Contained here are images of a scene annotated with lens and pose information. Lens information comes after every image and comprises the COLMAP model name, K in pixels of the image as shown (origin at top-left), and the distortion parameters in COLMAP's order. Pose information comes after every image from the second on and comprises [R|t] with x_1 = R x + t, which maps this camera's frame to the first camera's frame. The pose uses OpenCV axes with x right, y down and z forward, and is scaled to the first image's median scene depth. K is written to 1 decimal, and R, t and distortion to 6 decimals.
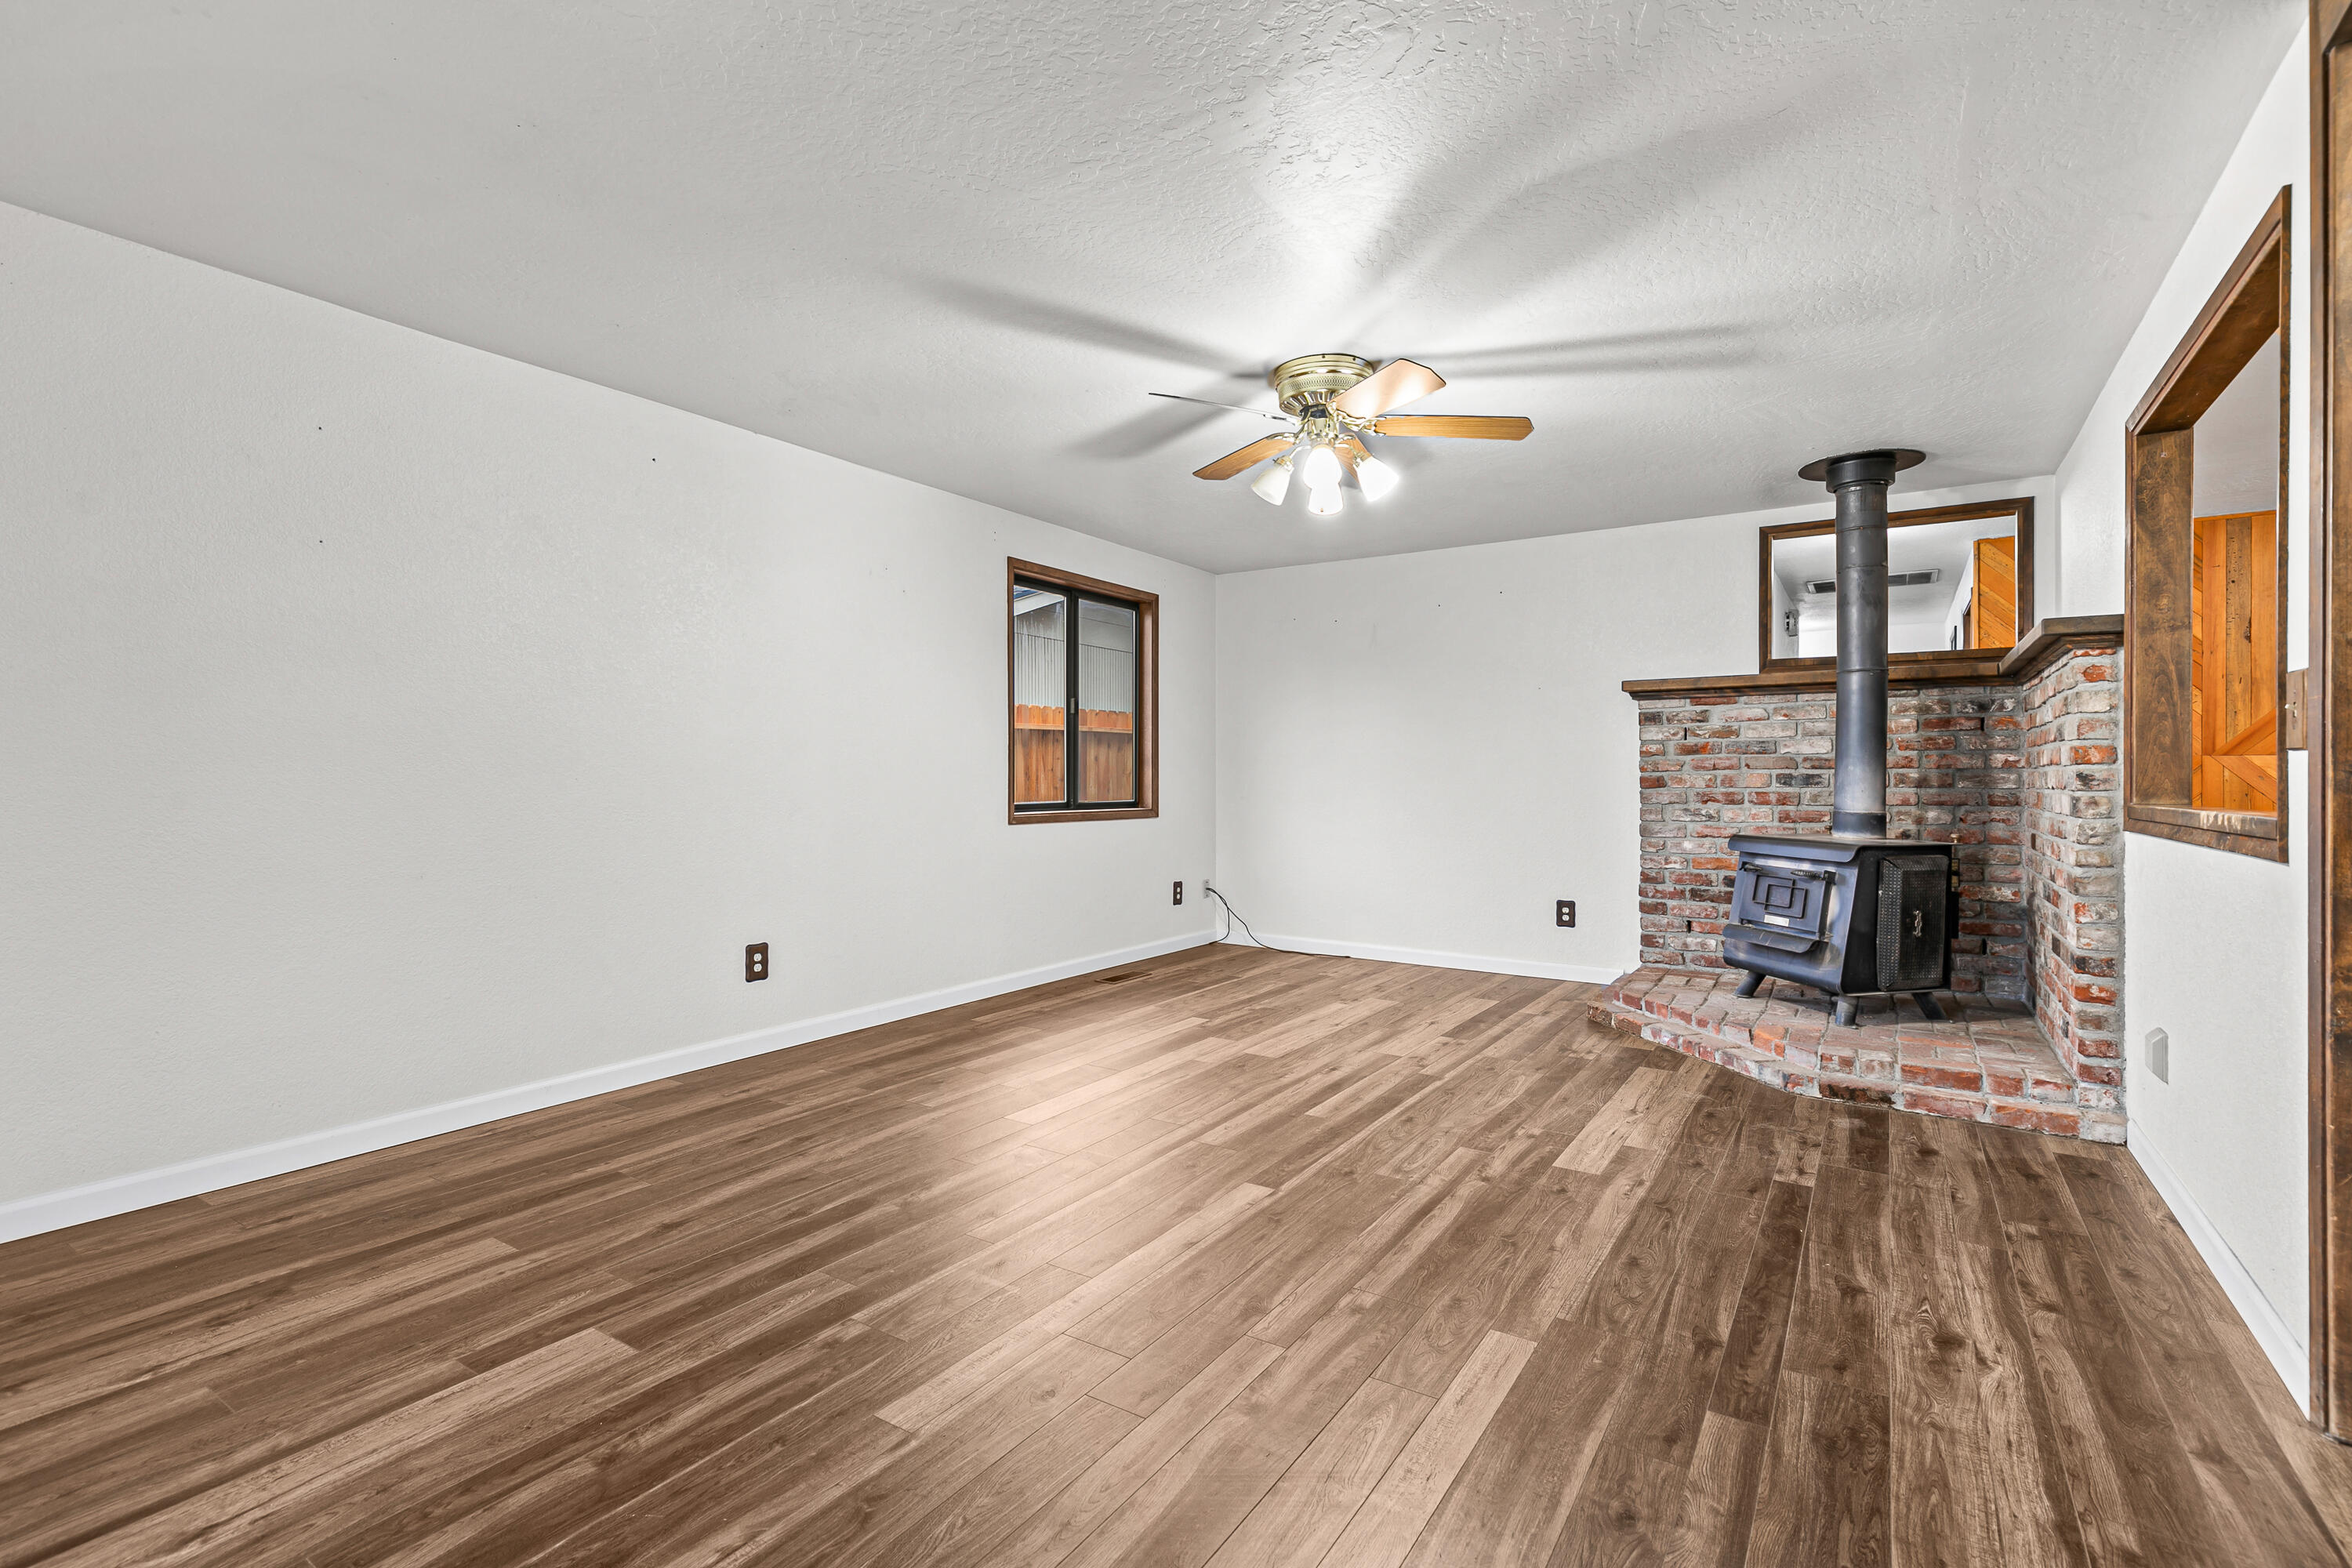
lens RADIAL K [[1064.6, 0, 1210.5], [0, 1064.6, 778.3], [0, 0, 1]] dist [0.008213, 0.000056]
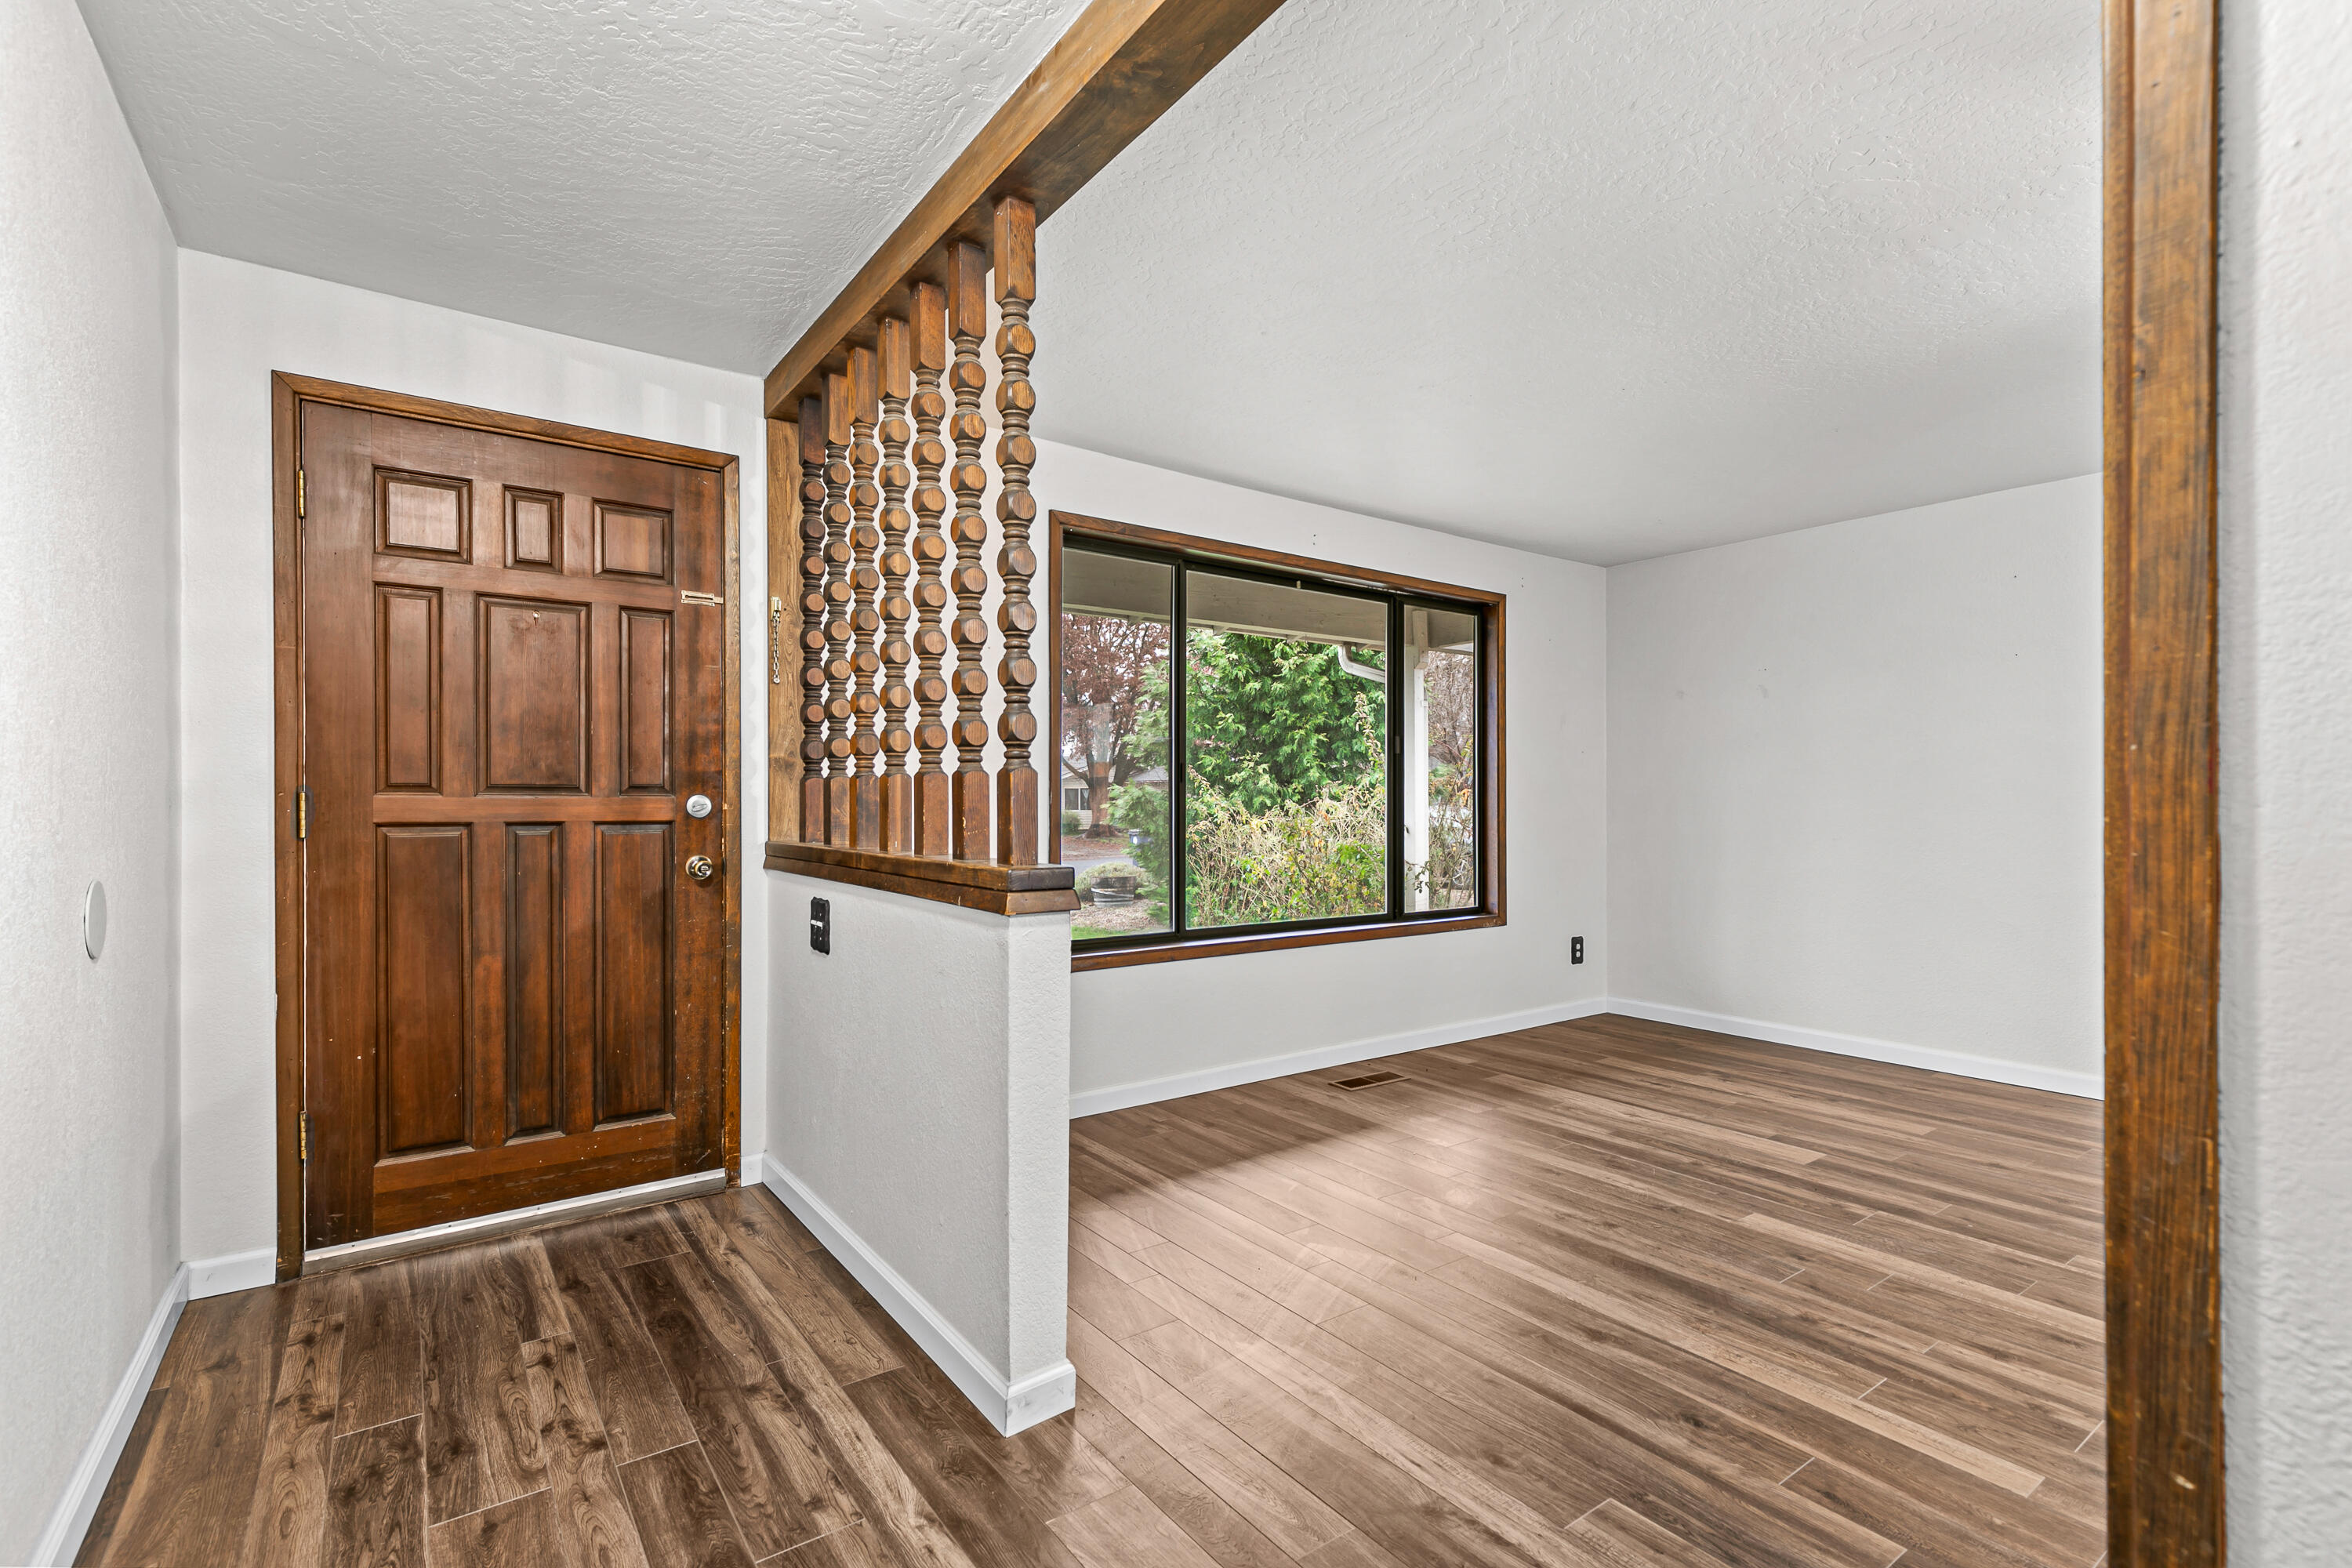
lens RADIAL K [[1052.0, 0, 1163.1], [0, 1052.0, 789.3], [0, 0, 1]] dist [0.006562, -0.000348]
pose [[-0.374805, -0.011555, -0.927032, 0.855247], [-0.001699, 0.999929, -0.011777, -0.021759], [0.927102, -0.002839, -0.374798, 0.420763]]
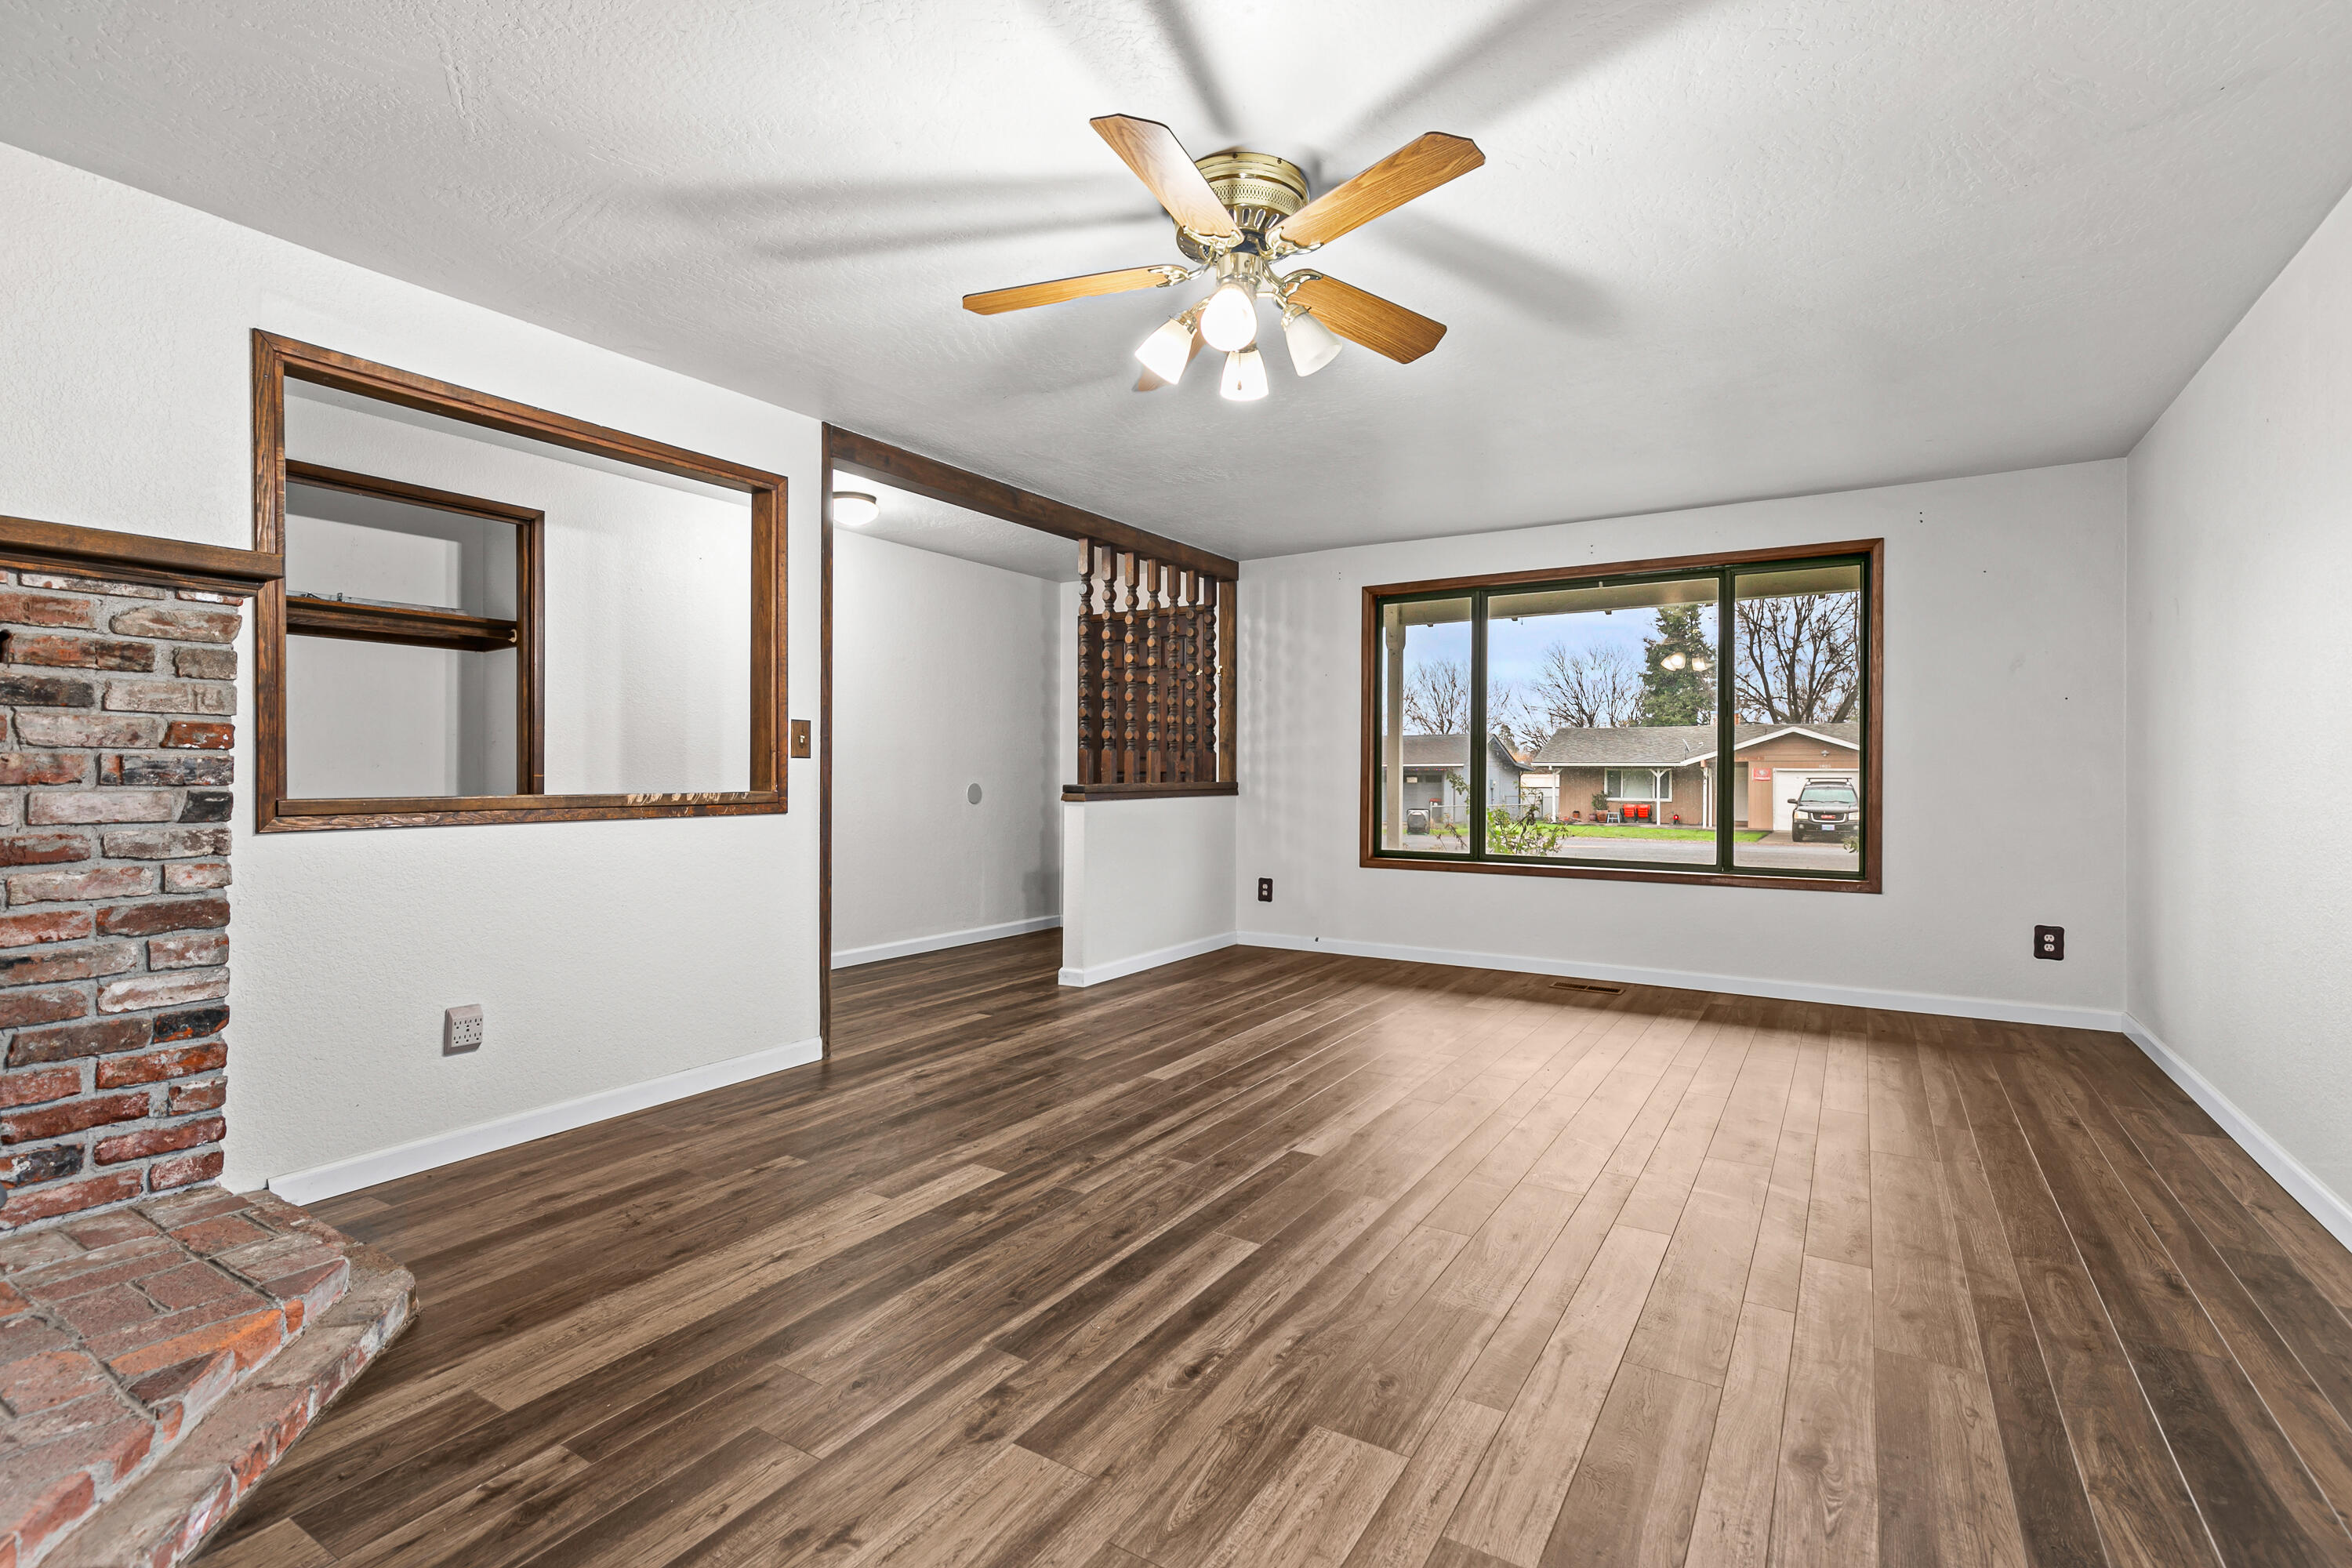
lens RADIAL K [[1064.6, 0, 1210.5], [0, 1064.6, 778.3], [0, 0, 1]] dist [0.008213, 0.000056]
pose [[-0.999774, -0.004066, -0.020872, 0.143436], [-0.004152, 0.999983, 0.004097, 0.000742], [0.020855, 0.004183, -0.999774, 1.782931]]
